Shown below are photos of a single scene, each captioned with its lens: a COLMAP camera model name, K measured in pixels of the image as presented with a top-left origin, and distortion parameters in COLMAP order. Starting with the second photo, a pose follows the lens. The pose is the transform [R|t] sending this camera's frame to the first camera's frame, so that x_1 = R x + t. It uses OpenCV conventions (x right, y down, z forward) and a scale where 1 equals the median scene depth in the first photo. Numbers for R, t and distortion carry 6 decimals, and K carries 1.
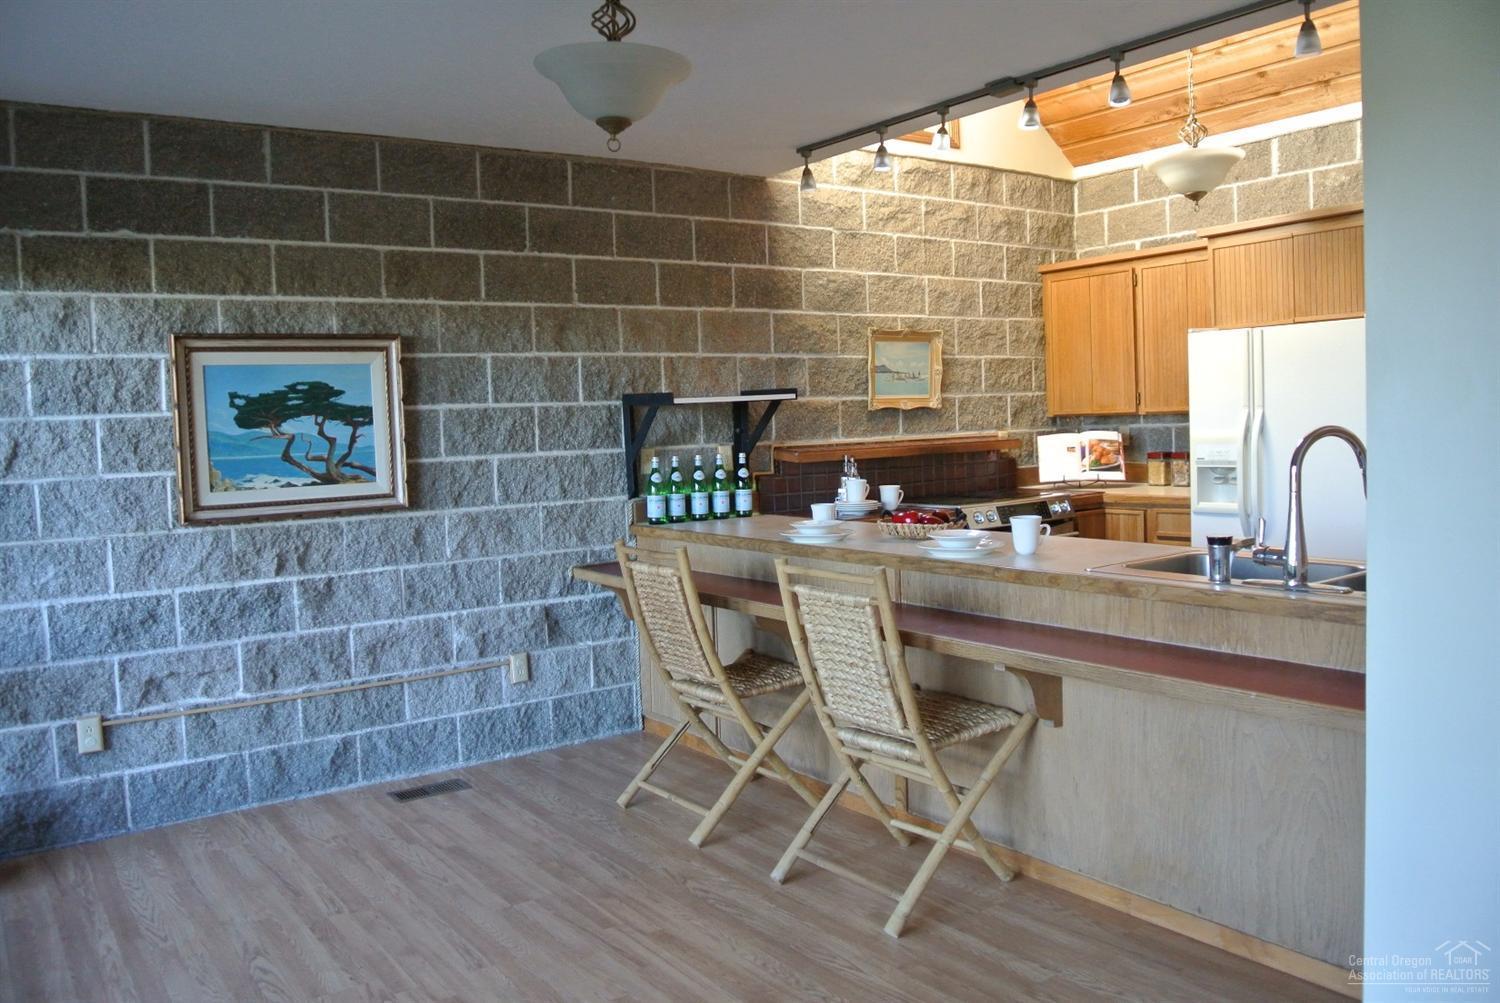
lens RADIAL K [[1184.1, 0, 750.6], [0, 1184.1, 502.4], [0, 0, 1]] dist [-0.086358, 0.030508]
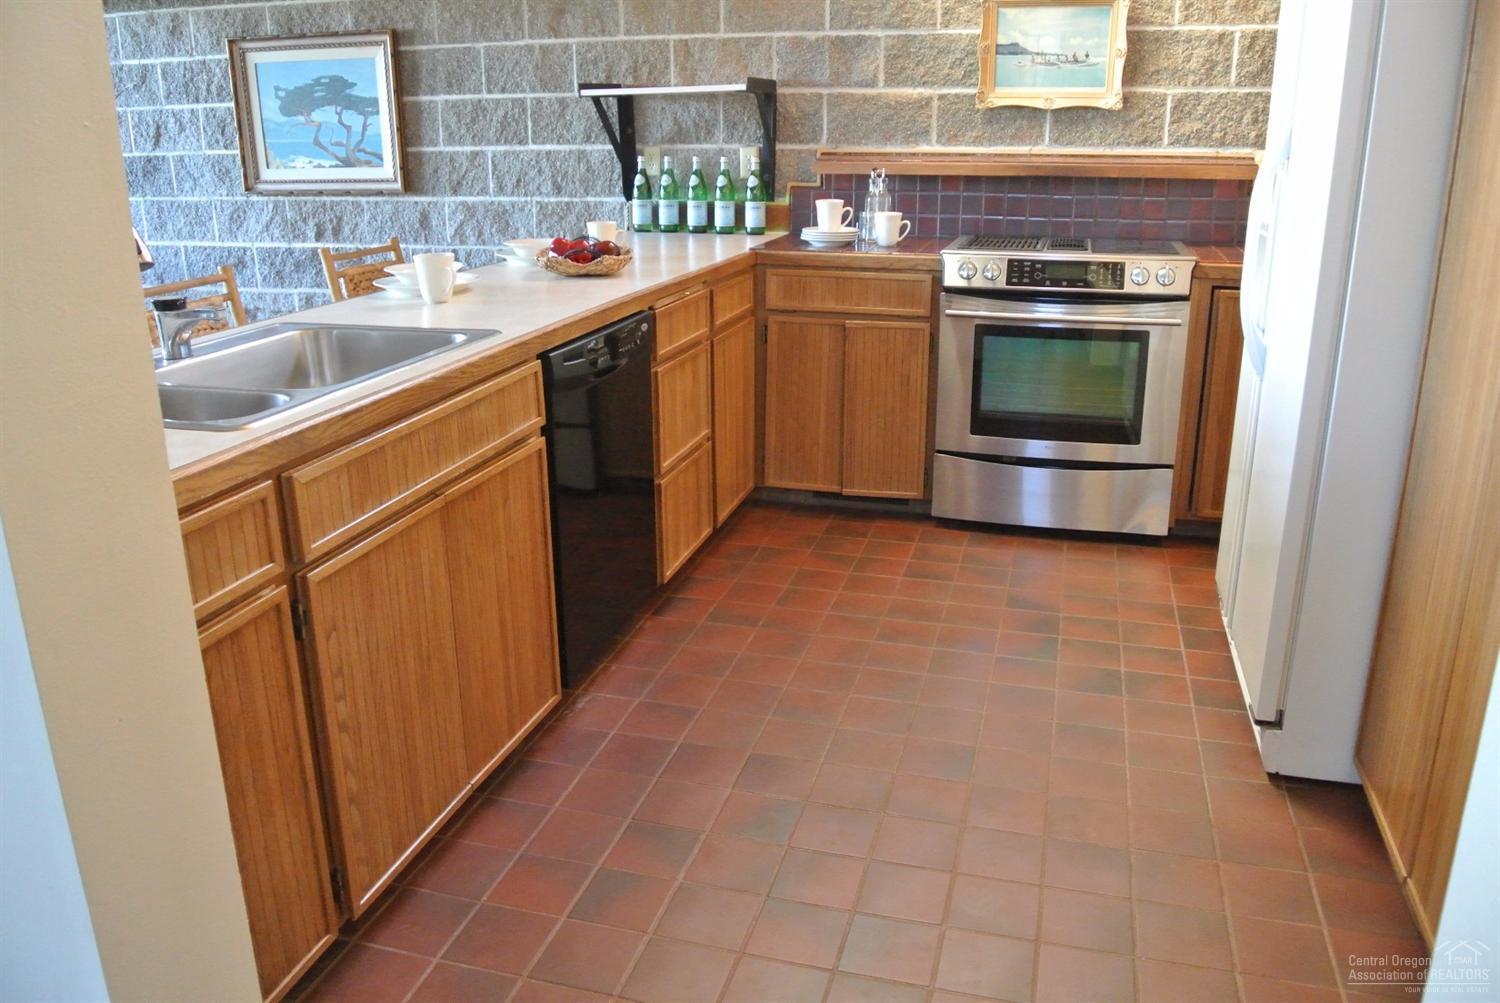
lens RADIAL K [[1184.1, 0, 750.4], [0, 1184.1, 501.7], [0, 0, 1]] dist [-0.086358, 0.030508]
pose [[0.613087, 0.274411, -0.740826, 0.775611], [-0.068679, 0.952699, 0.296055, -0.064101], [0.787024, -0.130628, 0.602934, 0.535117]]
